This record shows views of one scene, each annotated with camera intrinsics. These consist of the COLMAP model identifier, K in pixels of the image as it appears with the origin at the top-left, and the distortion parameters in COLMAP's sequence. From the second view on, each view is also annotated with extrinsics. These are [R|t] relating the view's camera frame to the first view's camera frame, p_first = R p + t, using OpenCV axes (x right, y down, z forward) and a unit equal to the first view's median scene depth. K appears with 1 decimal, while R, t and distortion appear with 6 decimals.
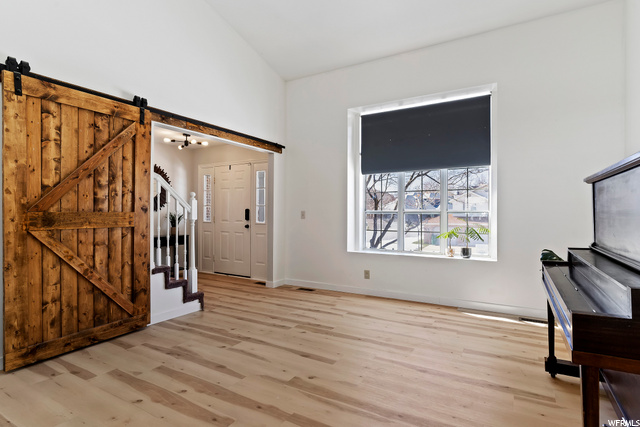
lens RADIAL K [[331.7, 0, 319.0], [0, 331.7, 212.5], [0, 0, 1]] dist [-0.010579, 0.000847]
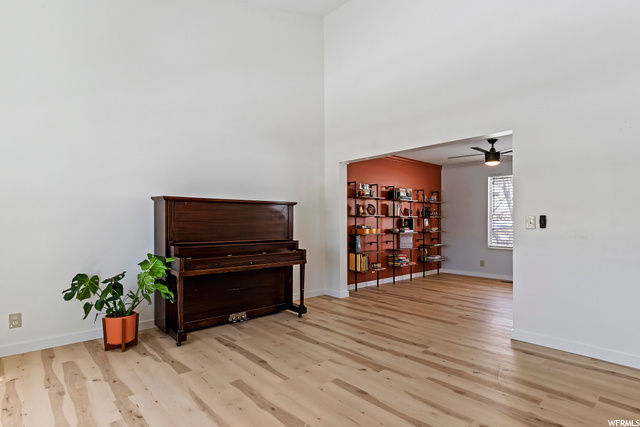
lens RADIAL K [[331.7, 0, 320.9], [0, 331.7, 216.8], [0, 0, 1]] dist [-0.010579, 0.000847]
pose [[-0.952219, 0.002323, 0.305406, -0.227320], [-0.003273, 0.999836, -0.017811, 0.008715], [-0.305397, -0.017959, -0.952056, 2.108758]]
